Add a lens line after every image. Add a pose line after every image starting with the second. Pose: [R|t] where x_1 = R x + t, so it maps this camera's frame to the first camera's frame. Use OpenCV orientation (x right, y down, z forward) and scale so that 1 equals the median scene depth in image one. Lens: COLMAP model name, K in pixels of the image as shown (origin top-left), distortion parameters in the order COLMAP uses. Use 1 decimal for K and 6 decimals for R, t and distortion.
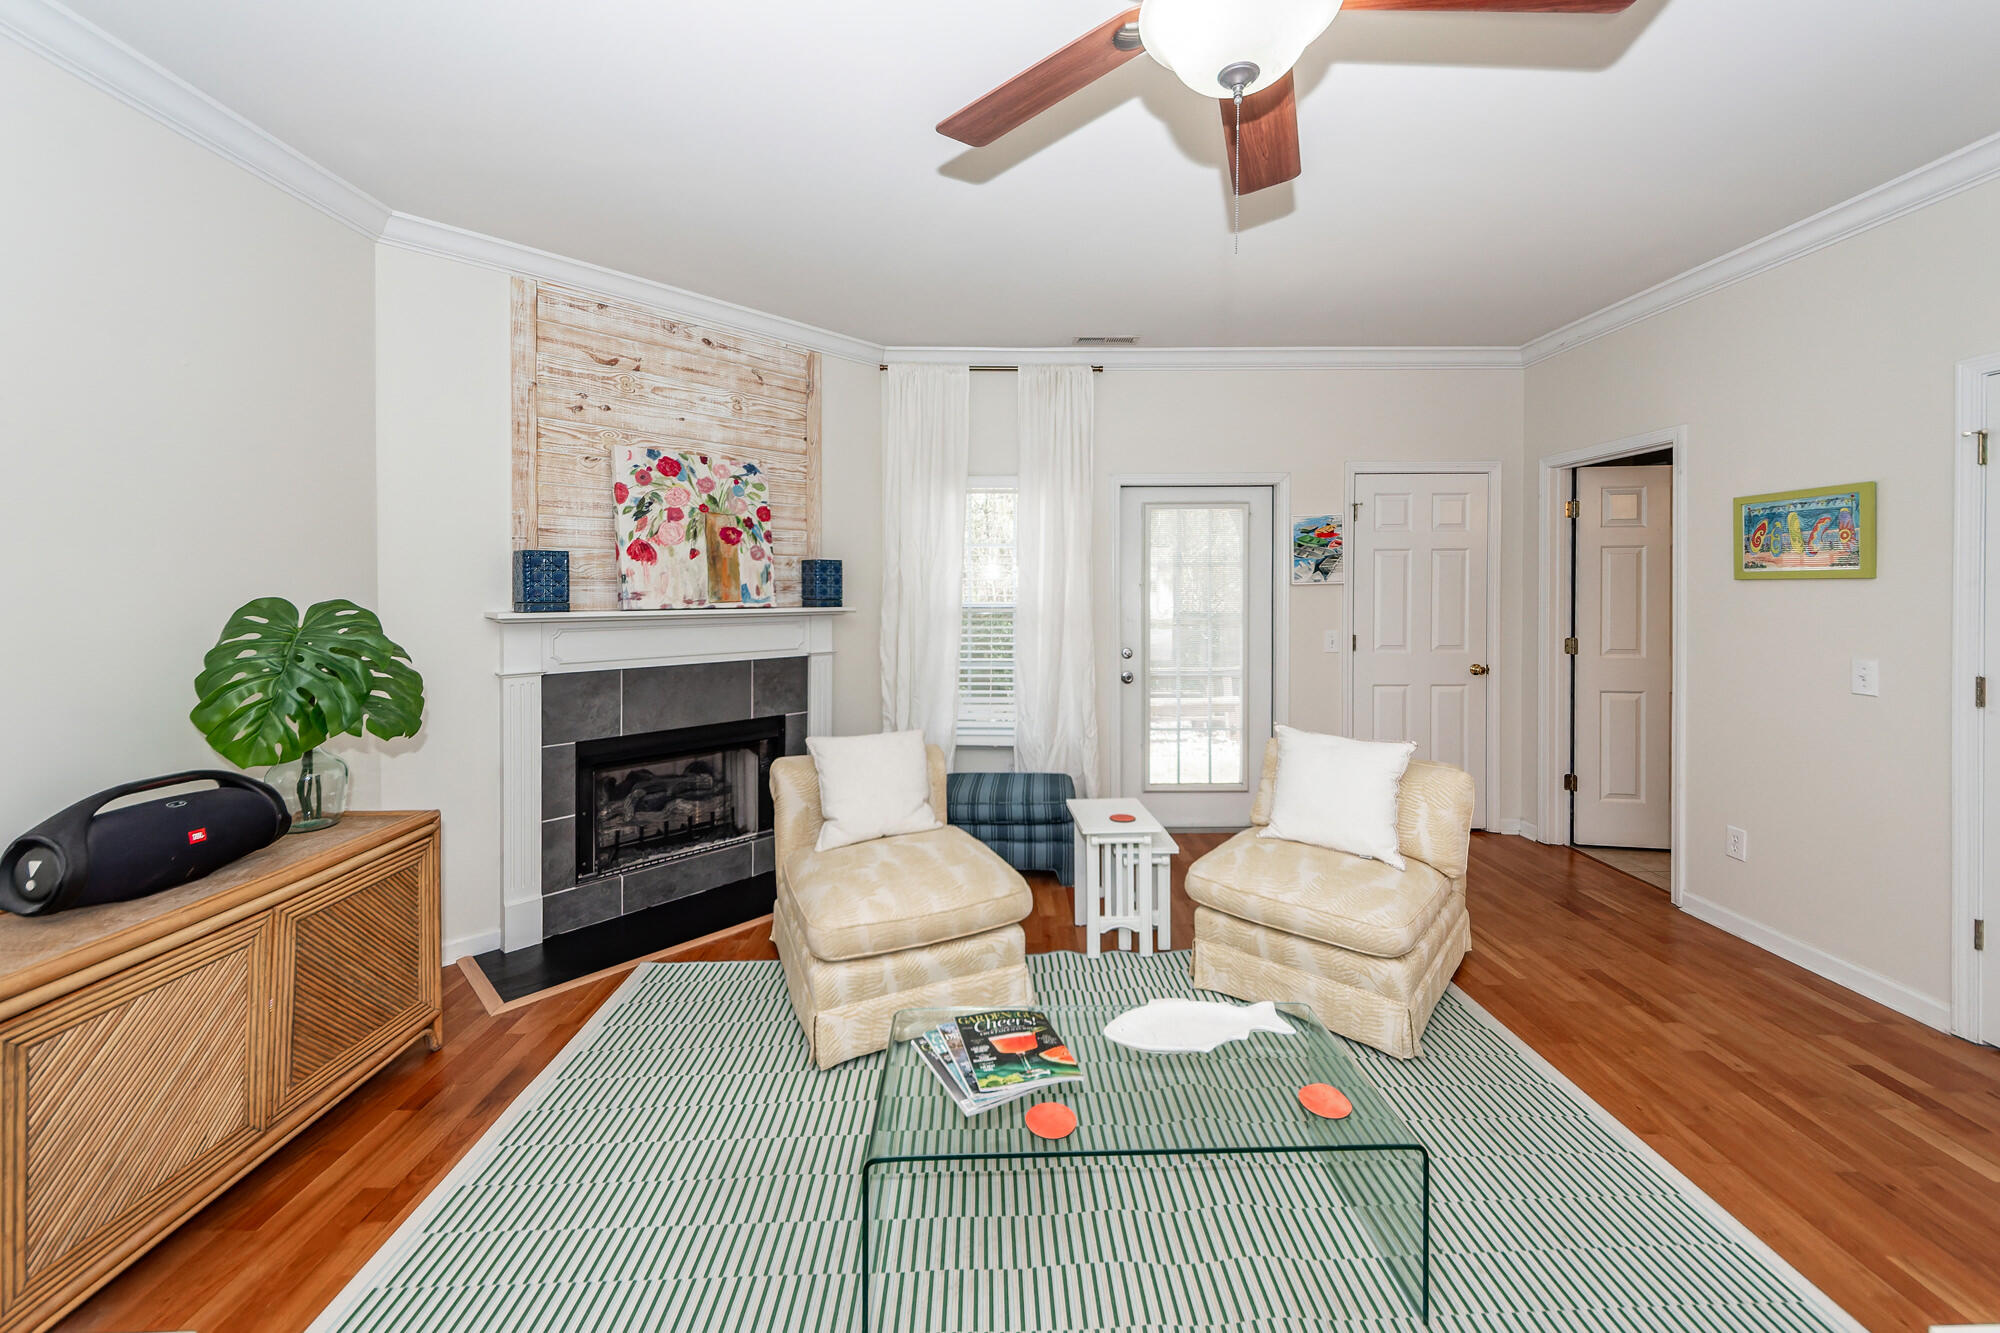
lens RADIAL K [[744.4, 0, 1014.3], [0, 744.4, 607.4], [0, 0, 1]] dist [0.015515, -0.002028]
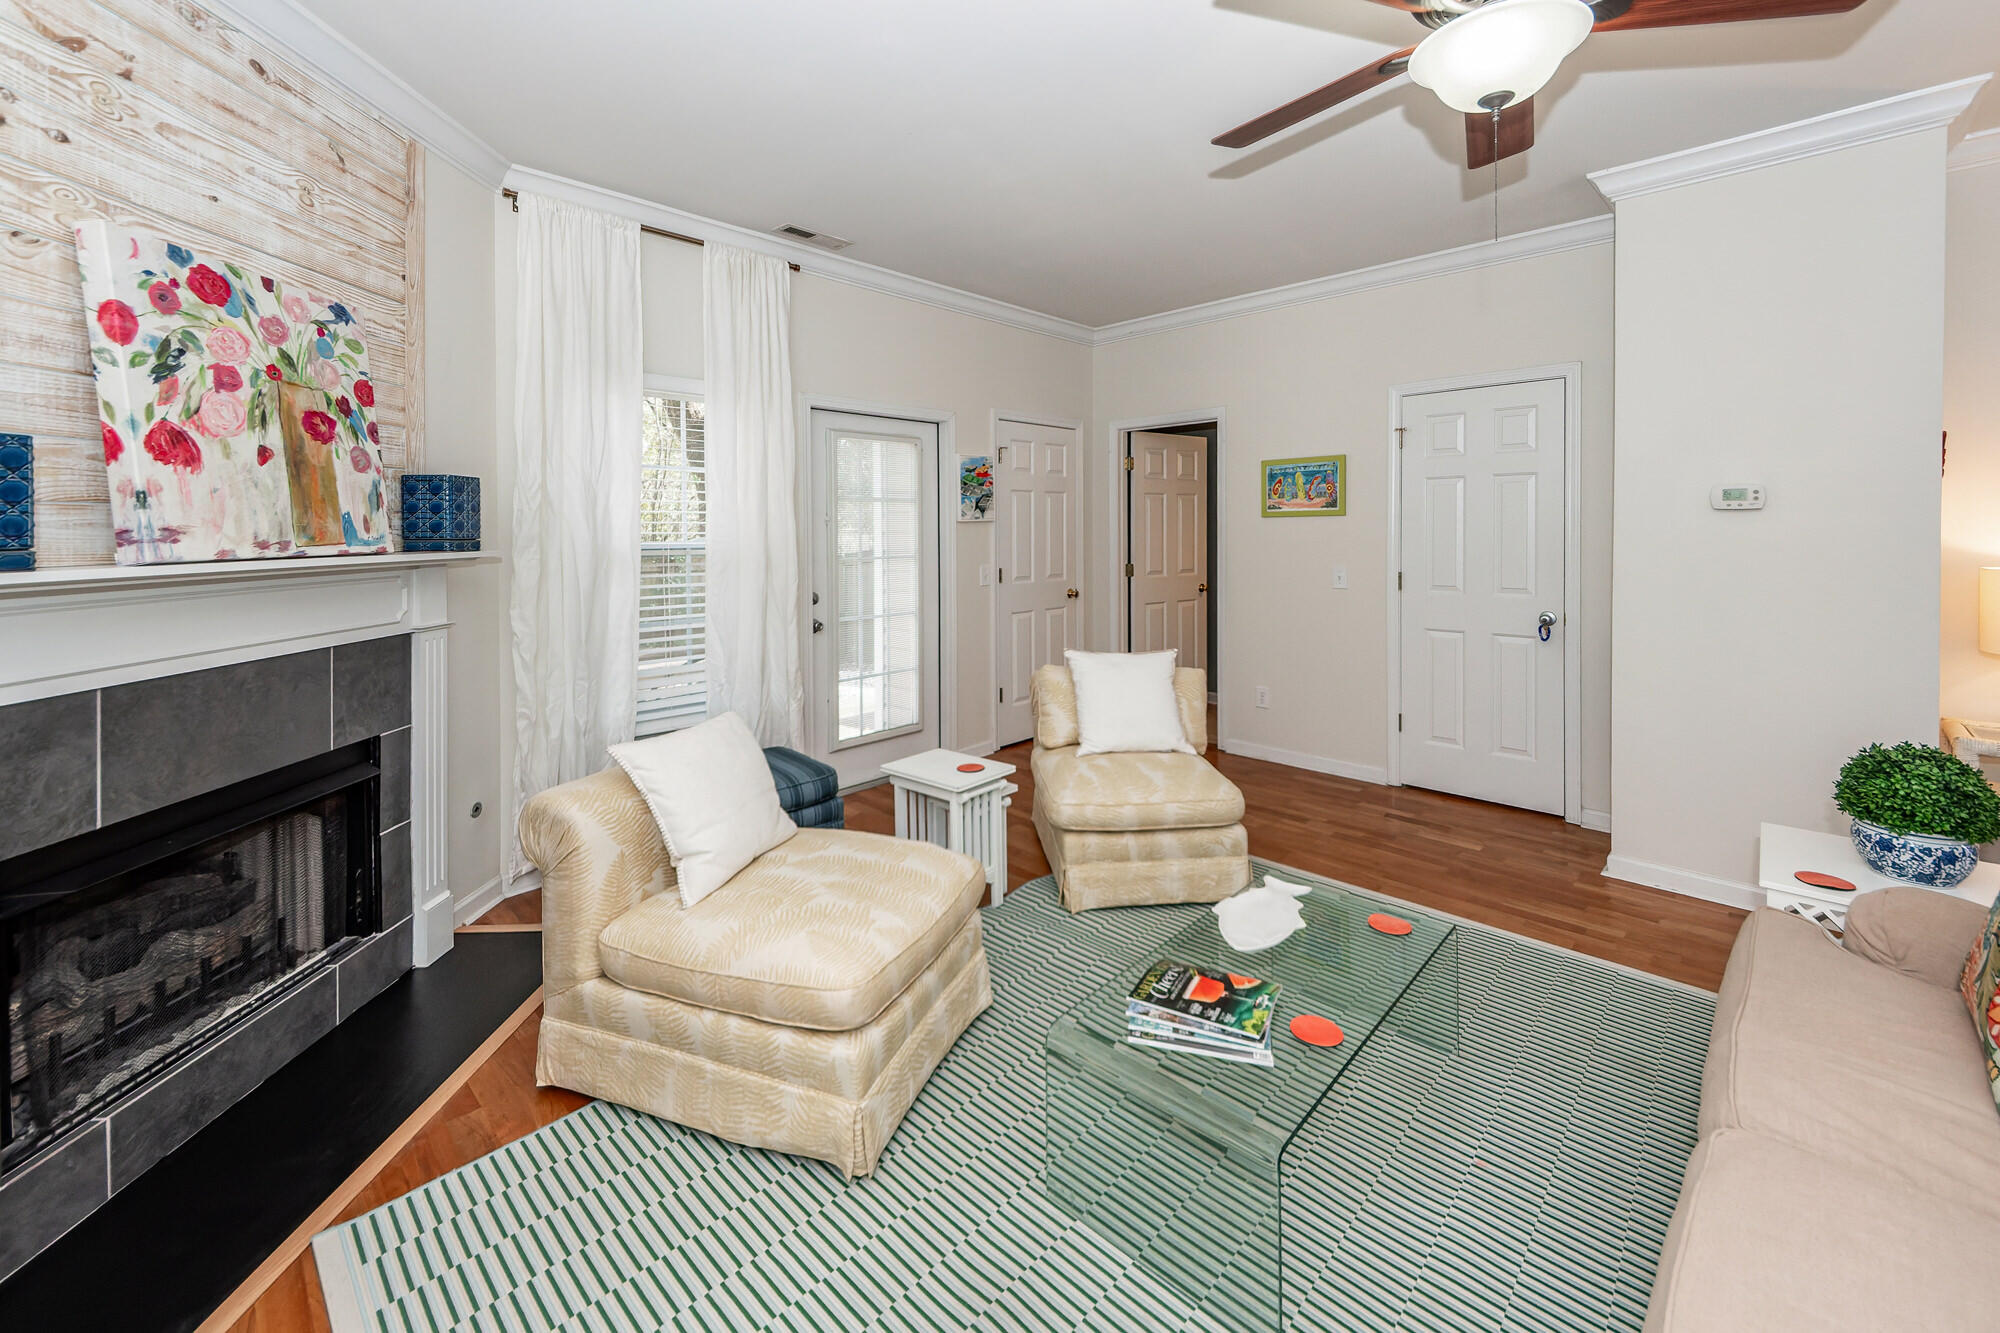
lens RADIAL K [[805.6, 0, 1005.2], [0, 805.6, 537.6], [0, 0, 1]] dist [0.011855, -0.004765]
pose [[0.719309, -0.010515, 0.694610, -0.444825], [0.021262, 0.999750, -0.006884, 0.002527], [-0.694364, 0.019720, 0.719353, 0.209230]]
